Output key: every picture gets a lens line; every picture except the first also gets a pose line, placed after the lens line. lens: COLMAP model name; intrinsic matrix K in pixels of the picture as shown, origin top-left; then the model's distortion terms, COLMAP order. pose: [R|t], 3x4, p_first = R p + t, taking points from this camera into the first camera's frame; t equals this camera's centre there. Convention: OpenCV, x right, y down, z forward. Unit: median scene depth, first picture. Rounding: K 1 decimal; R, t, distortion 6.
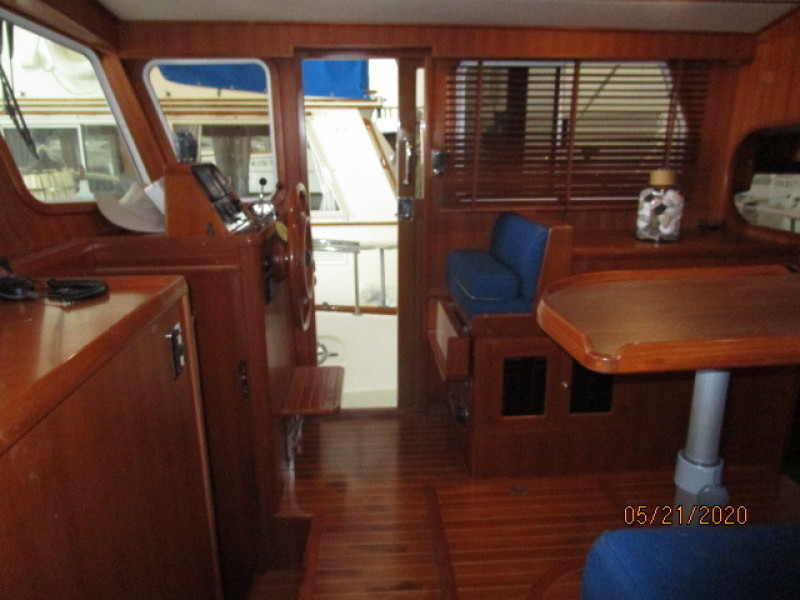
lens RADIAL K [[568.0, 0, 402.2], [0, 568.0, 297.9], [0, 0, 1]] dist [-0.027808, 0.004137]
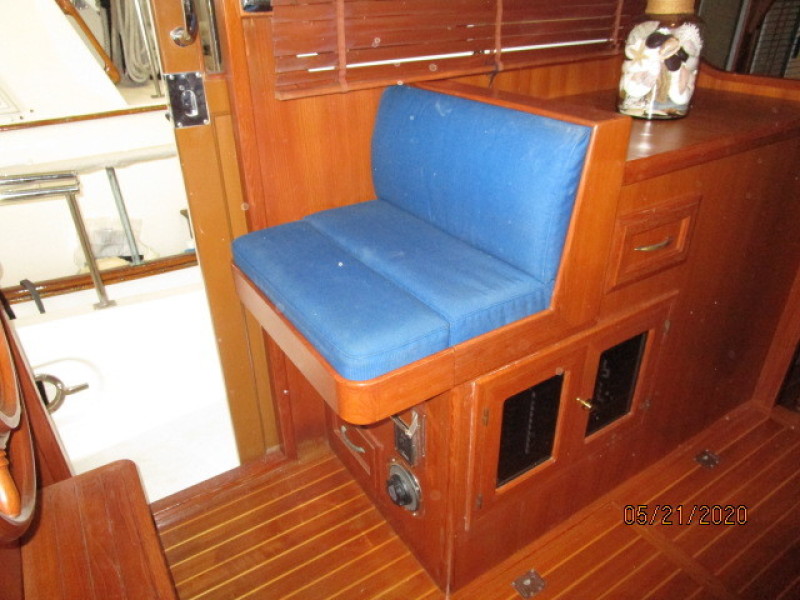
lens RADIAL K [[568.0, 0, 402.2], [0, 568.0, 297.9], [0, 0, 1]] dist [-0.027808, 0.004137]
pose [[0.872463, -0.246439, 0.421990, -0.082793], [0.141583, 0.953967, 0.264387, -0.114174], [-0.467720, -0.170922, 0.867193, 0.580162]]
